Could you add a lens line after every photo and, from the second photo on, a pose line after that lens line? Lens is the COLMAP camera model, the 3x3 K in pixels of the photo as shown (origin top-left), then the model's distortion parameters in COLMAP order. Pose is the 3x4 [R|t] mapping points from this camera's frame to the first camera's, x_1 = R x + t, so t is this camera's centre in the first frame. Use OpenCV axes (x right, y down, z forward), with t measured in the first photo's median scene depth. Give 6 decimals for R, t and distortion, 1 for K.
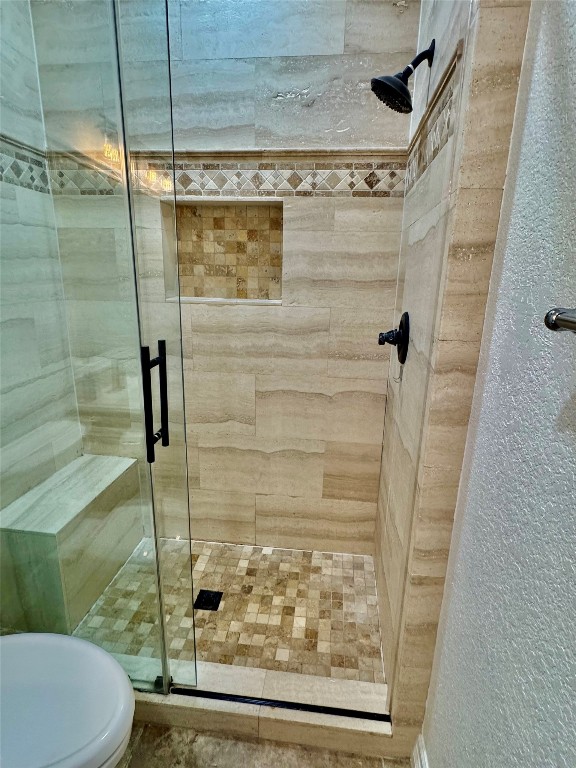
lens RADIAL K [[398.2, 0, 289.0], [0, 398.2, 383.0], [0, 0, 1]] dist [-0.001113, -0.000439]
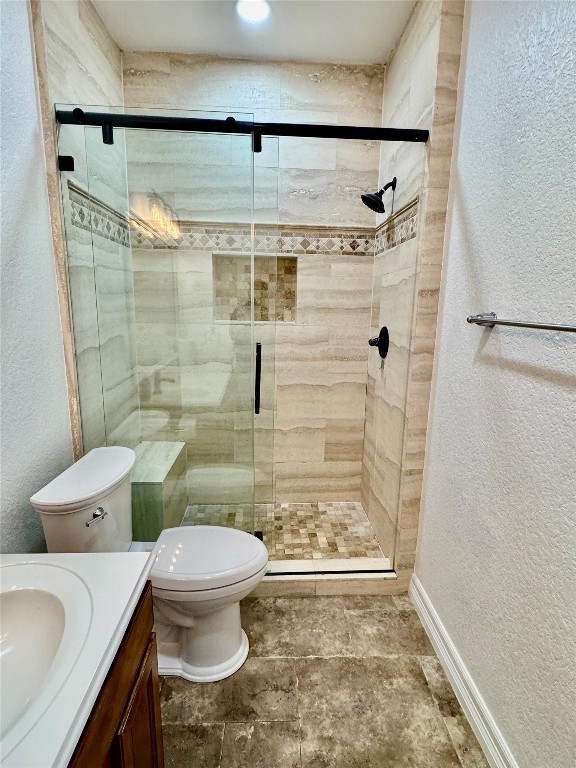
lens RADIAL K [[398.2, 0, 290.0], [0, 398.2, 385.3], [0, 0, 1]] dist [-0.001113, -0.000439]
pose [[0.984043, -0.037856, 0.173857, -0.332594], [0.048864, 0.997033, -0.059476, 0.123435], [-0.171090, 0.067022, 0.982973, -0.463584]]
